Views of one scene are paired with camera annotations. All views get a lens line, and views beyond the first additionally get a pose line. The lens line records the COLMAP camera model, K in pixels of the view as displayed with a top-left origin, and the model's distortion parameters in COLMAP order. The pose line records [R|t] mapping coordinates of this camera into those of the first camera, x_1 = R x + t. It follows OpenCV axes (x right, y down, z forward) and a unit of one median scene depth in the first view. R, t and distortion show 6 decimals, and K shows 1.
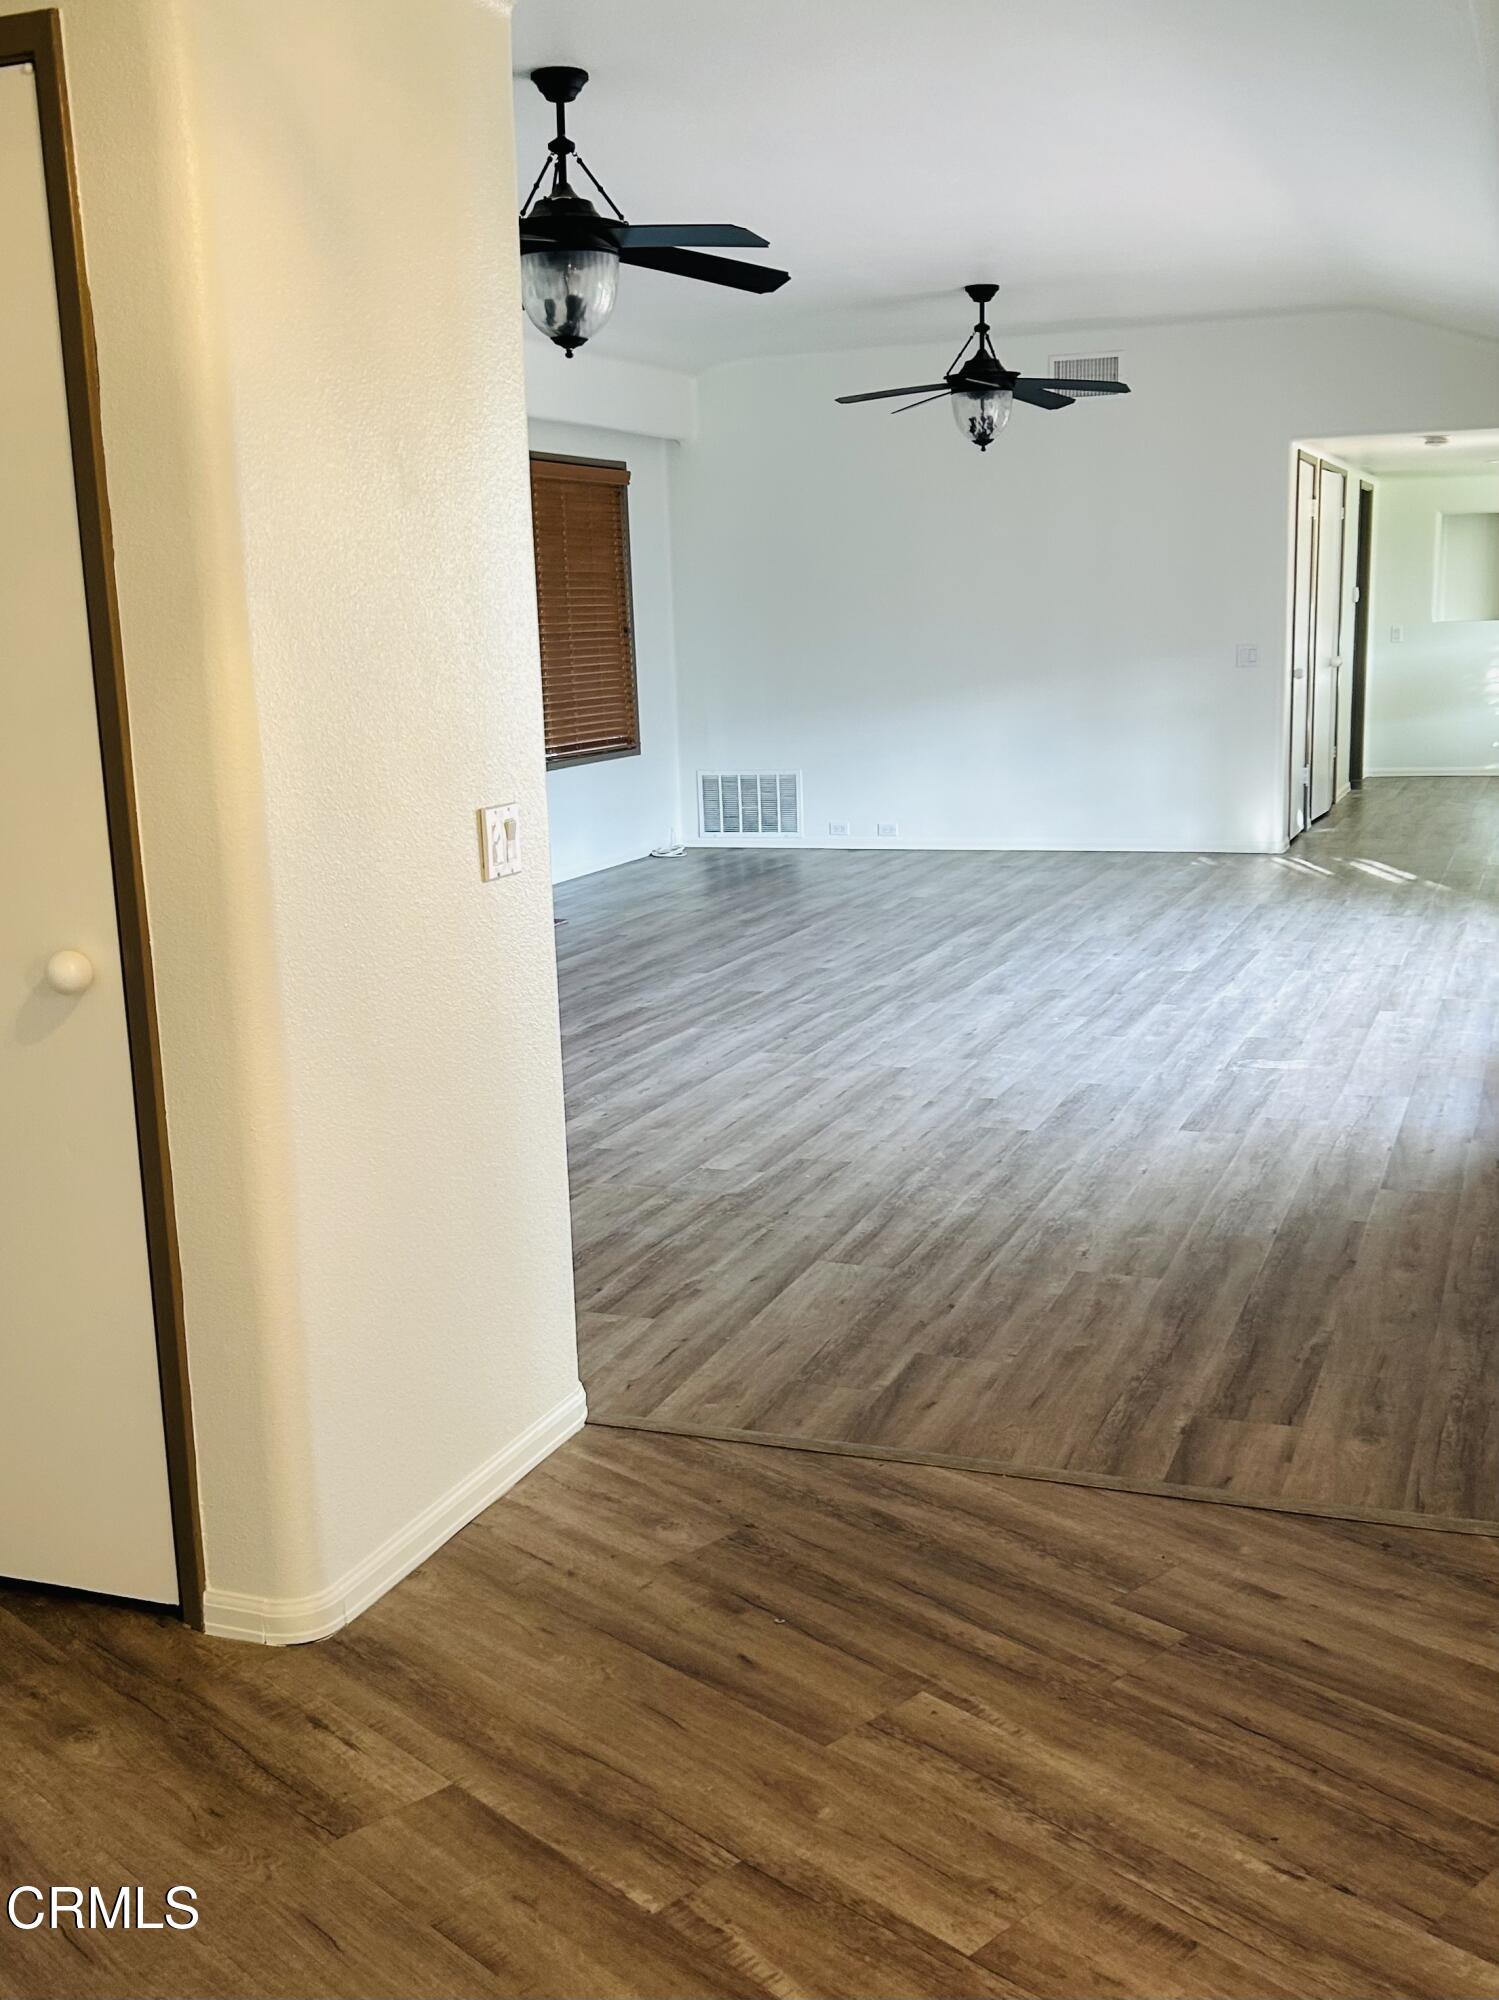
lens RADIAL K [[1792.4, 0, 744.3], [0, 1792.4, 970.2], [0, 0, 1]] dist [0.049101, -0.101211]
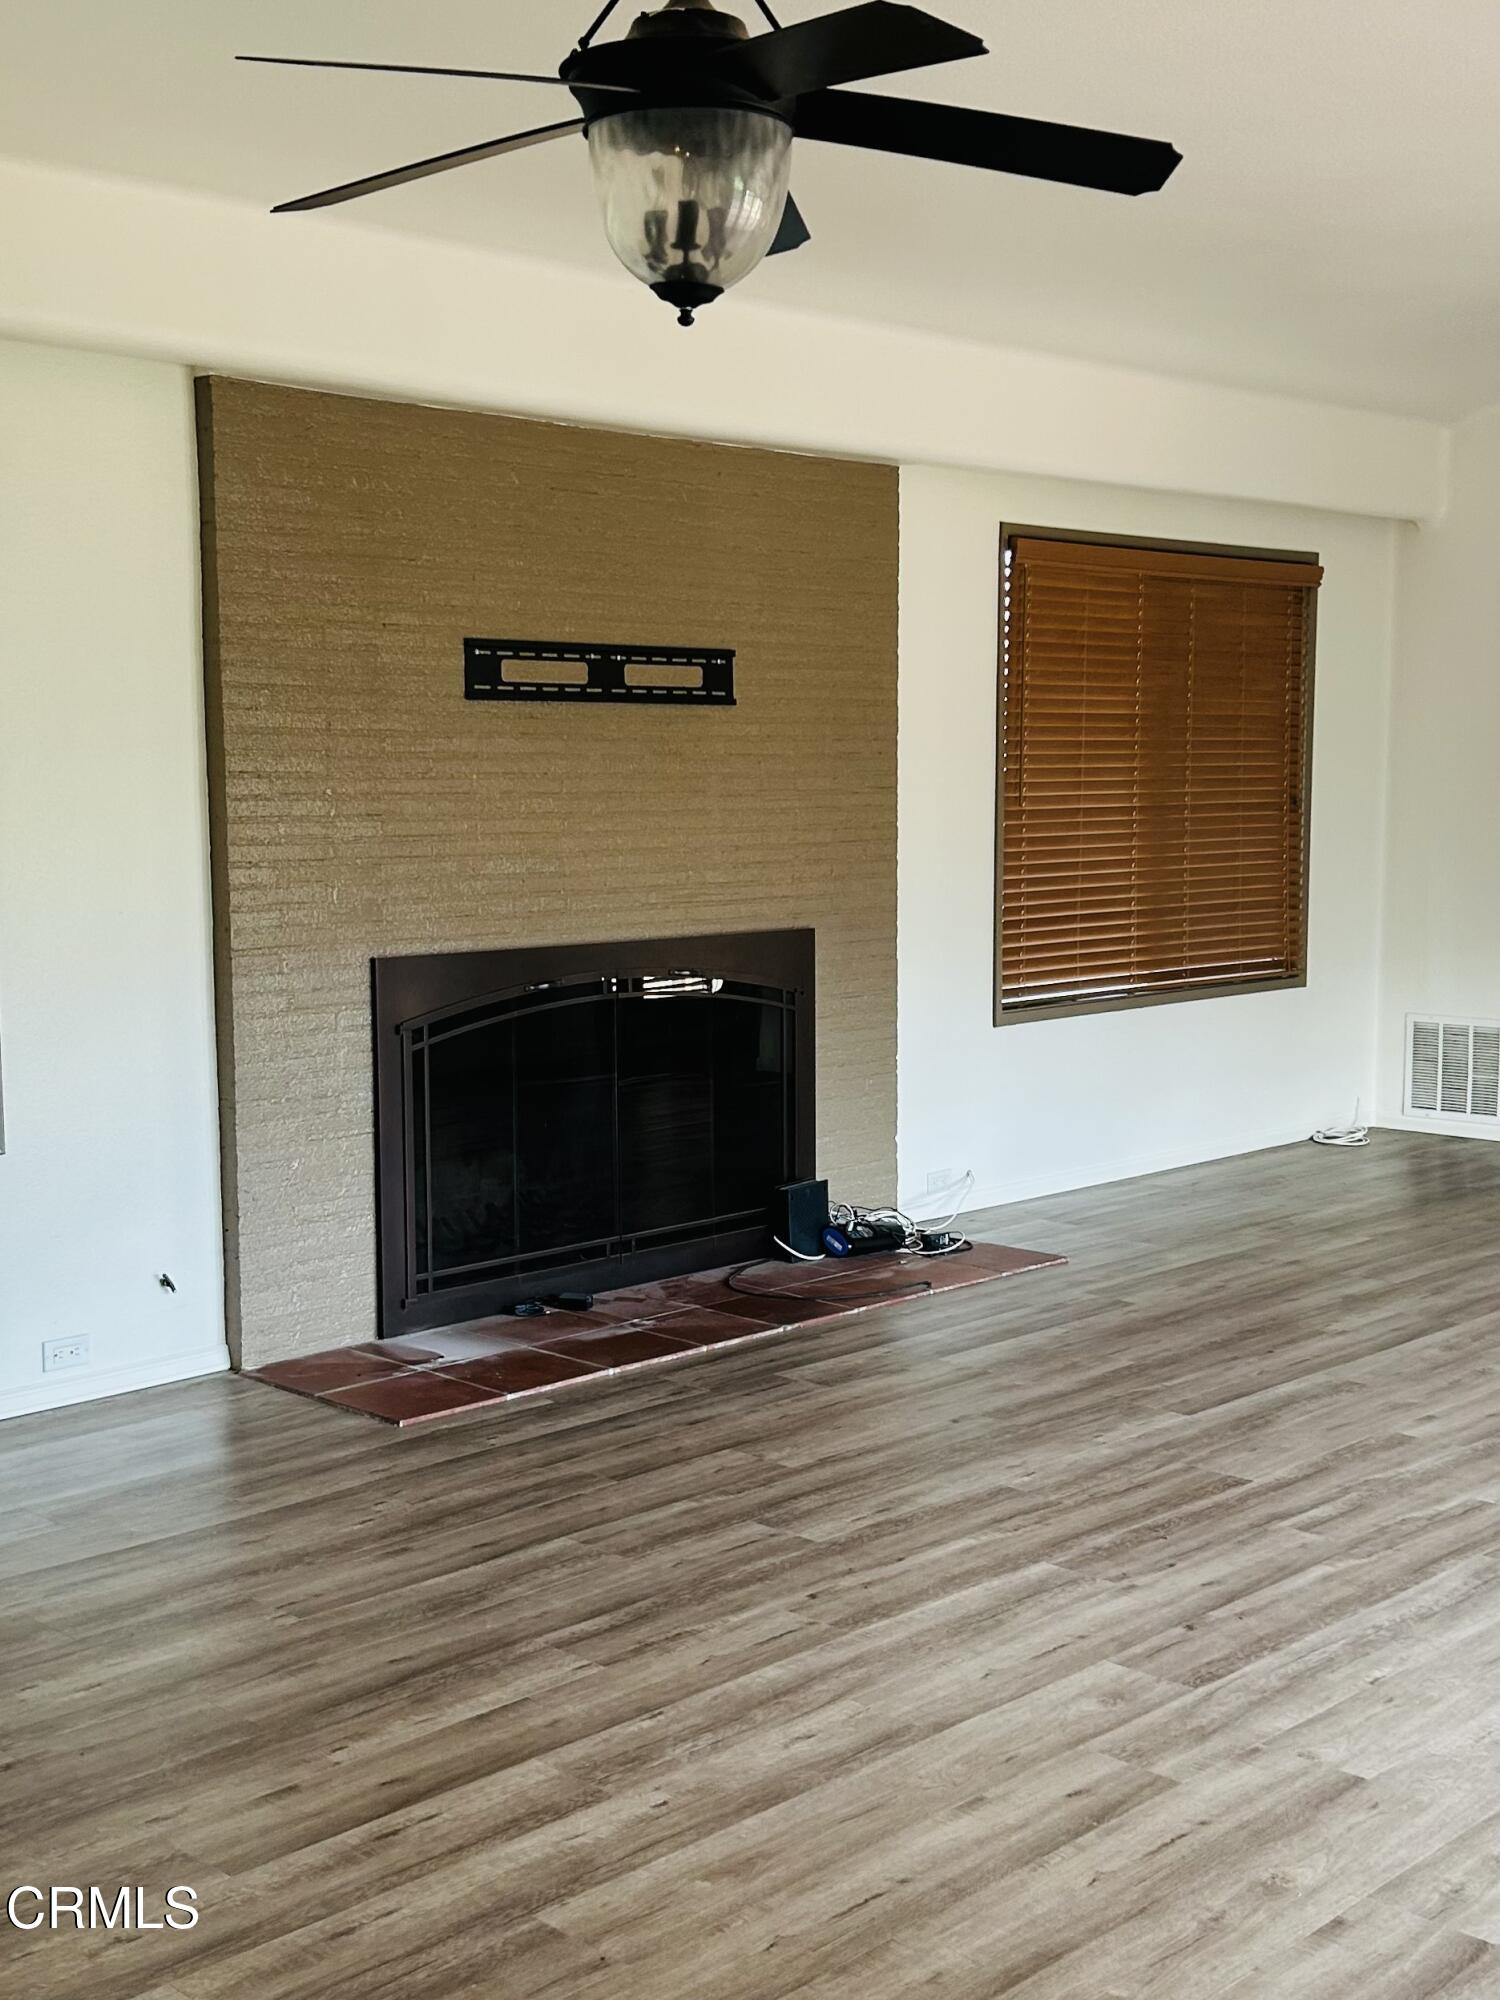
lens RADIAL K [[2169.7, 0, 723.7], [0, 2169.7, 1003.1], [0, 0, 1]] dist [0.186006, -0.561071]
pose [[0.914618, 0.058797, -0.400020, 0.098260], [-0.092156, 0.993643, -0.064658, -0.059429], [0.393675, 0.096001, 0.914223, 0.251488]]
